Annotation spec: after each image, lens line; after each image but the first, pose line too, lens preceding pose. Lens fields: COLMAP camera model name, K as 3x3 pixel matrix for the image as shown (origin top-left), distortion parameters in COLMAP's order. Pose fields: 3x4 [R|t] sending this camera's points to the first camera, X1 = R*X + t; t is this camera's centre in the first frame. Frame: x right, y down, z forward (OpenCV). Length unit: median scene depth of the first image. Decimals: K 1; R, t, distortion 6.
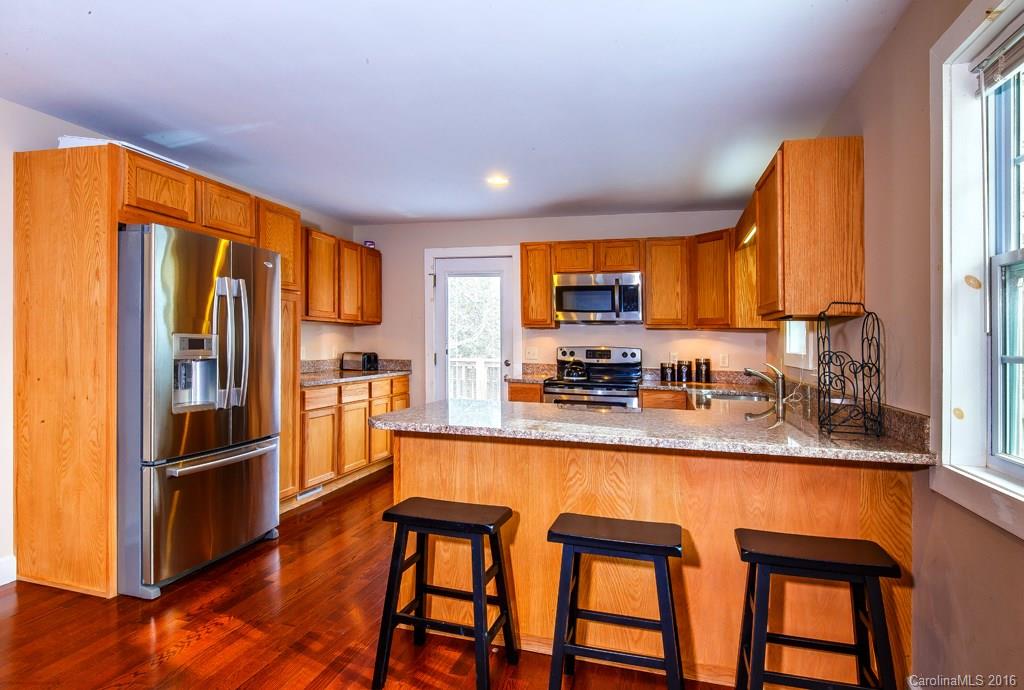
lens RADIAL K [[567.9, 0, 479.8], [0, 567.9, 297.2], [0, 0, 1]] dist [0.000258, -0.000307]
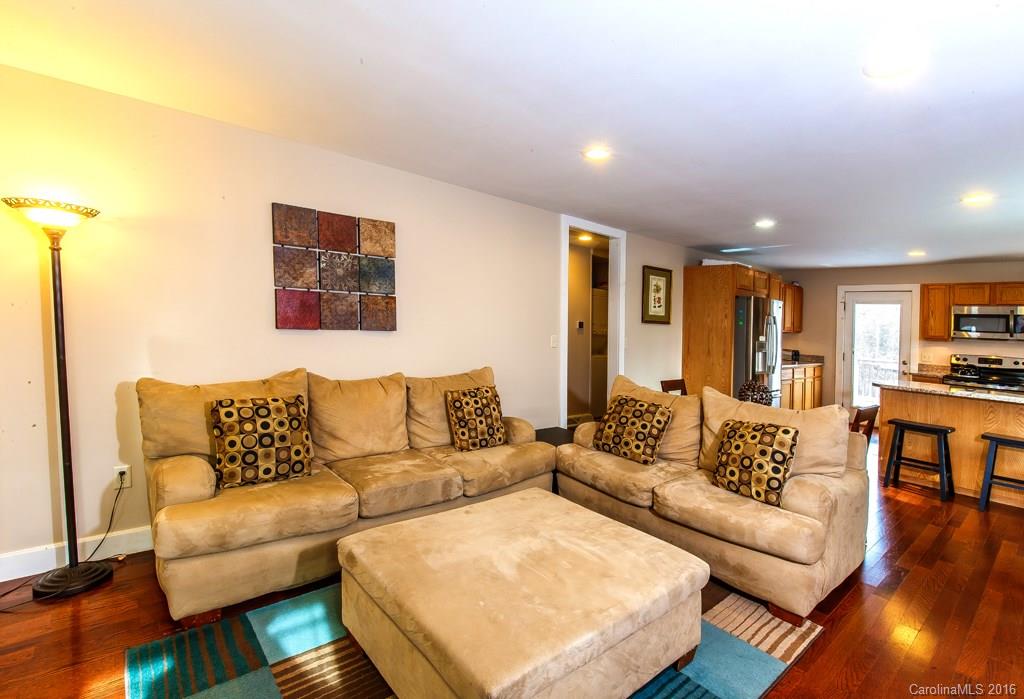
lens RADIAL K [[474.5, 0, 512.5], [0, 474.5, 321.2], [0, 0, 1]] dist [0.003594, -0.000786]
pose [[0.855665, 0.026853, -0.516832, -0.212355], [0.002574, 0.998420, 0.056137, -0.073688], [0.517523, -0.049364, 0.854244, -0.669603]]
